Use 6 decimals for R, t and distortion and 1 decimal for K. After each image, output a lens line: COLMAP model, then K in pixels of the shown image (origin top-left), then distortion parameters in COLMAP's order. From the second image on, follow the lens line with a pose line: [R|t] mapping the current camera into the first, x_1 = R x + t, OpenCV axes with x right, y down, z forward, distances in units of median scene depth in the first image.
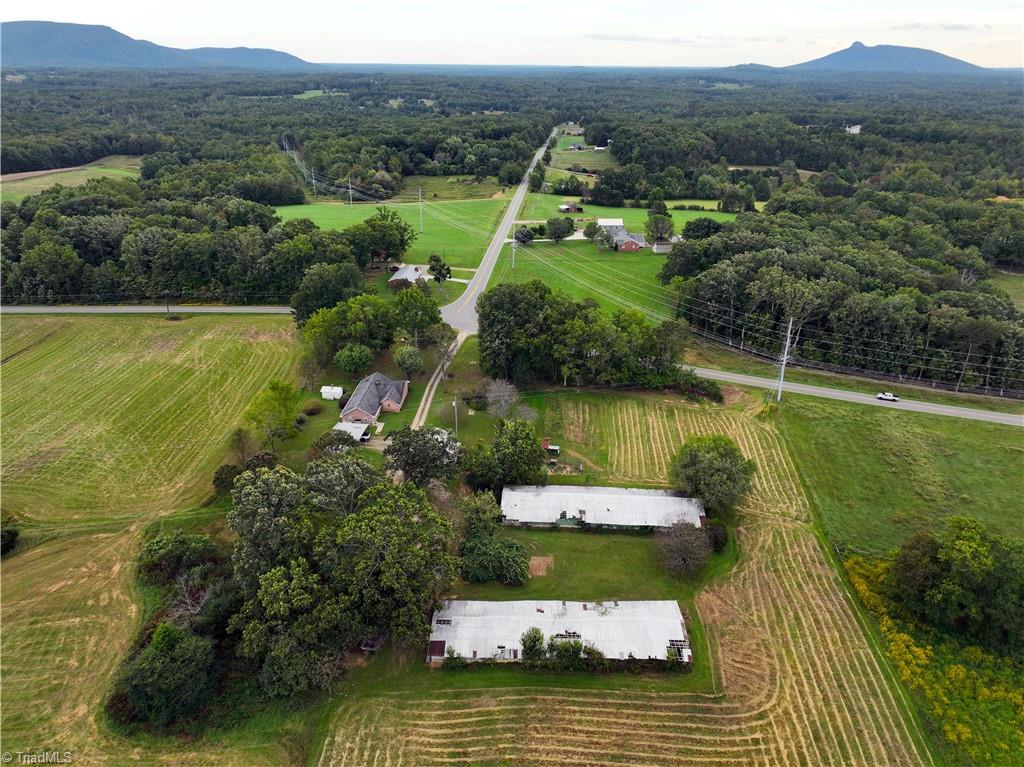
lens RADIAL K [[718.8, 0, 513.2], [0, 718.8, 381.4], [0, 0, 1]] dist [0.001805, 0.018829]
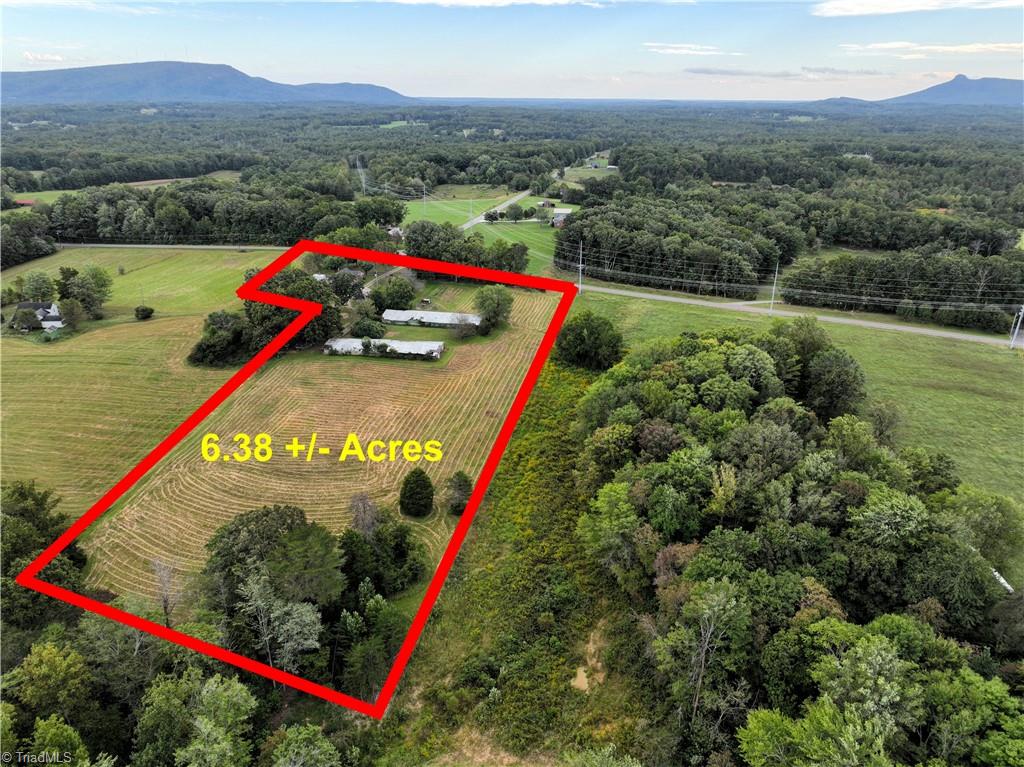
lens RADIAL K [[718.8, 0, 522.4], [0, 718.8, 385.1], [0, 0, 1]] dist [0.001805, 0.018829]
pose [[0.993837, 0.040585, -0.103152, 0.354485], [-0.044258, 0.998456, -0.033574, 0.256727], [0.101630, 0.037932, 0.994099, -0.563216]]
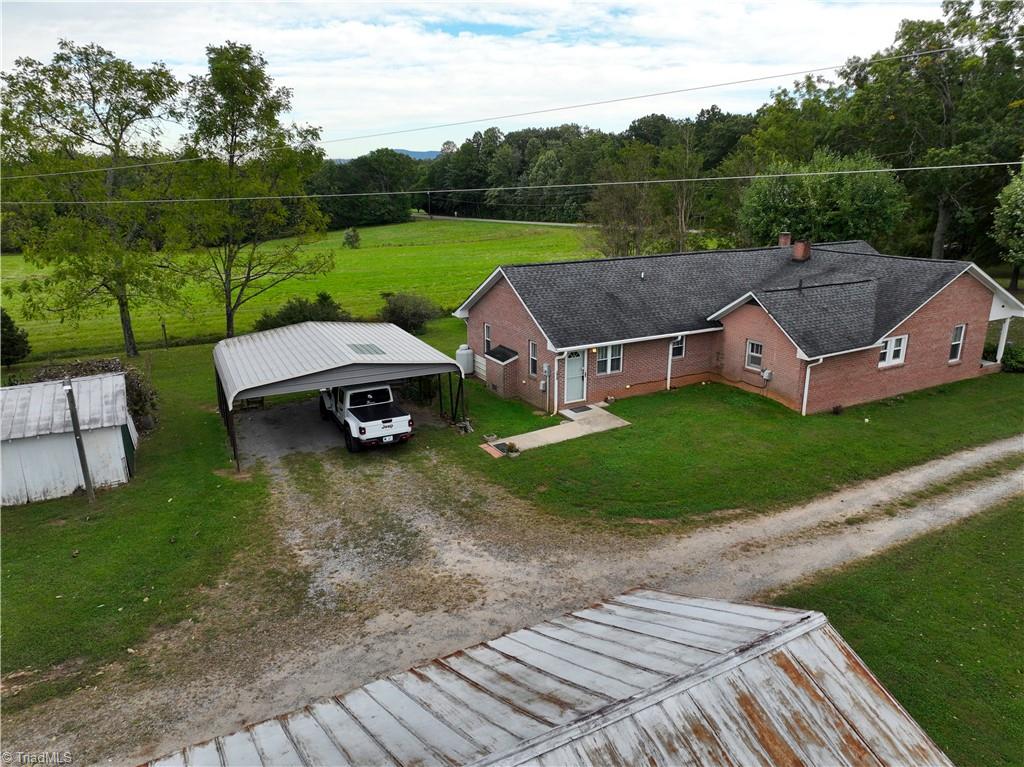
lens RADIAL K [[718.8, 0, 513.3], [0, 718.8, 388.1], [0, 0, 1]] dist [0.001805, 0.018829]
pose [[0.534054, 0.231688, -0.813085, -0.046062], [-0.335461, 0.940843, 0.047754, 0.041180], [0.776049, 0.247256, 0.580183, 0.662521]]
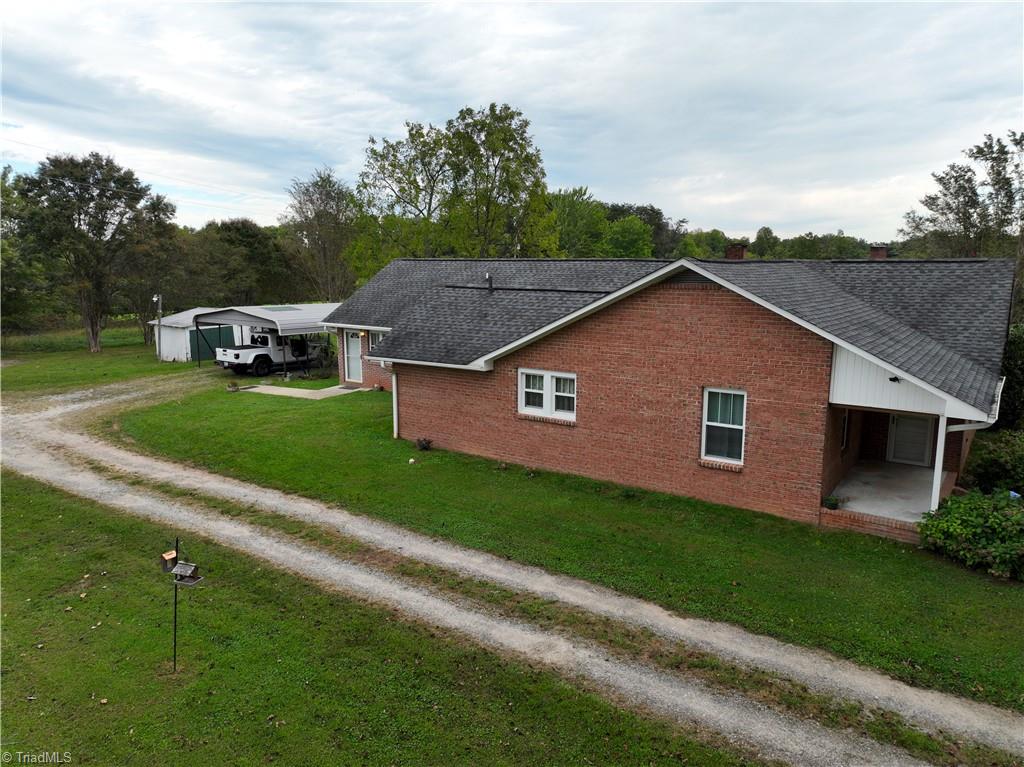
lens RADIAL K [[718.8, 0, 509.3], [0, 718.8, 384.1], [0, 0, 1]] dist [0.001805, 0.018829]
pose [[-0.541656, 0.139183, -0.828998, -0.047155], [-0.339955, 0.865679, 0.367464, -0.006404], [0.768791, 0.480861, -0.421584, 0.805174]]
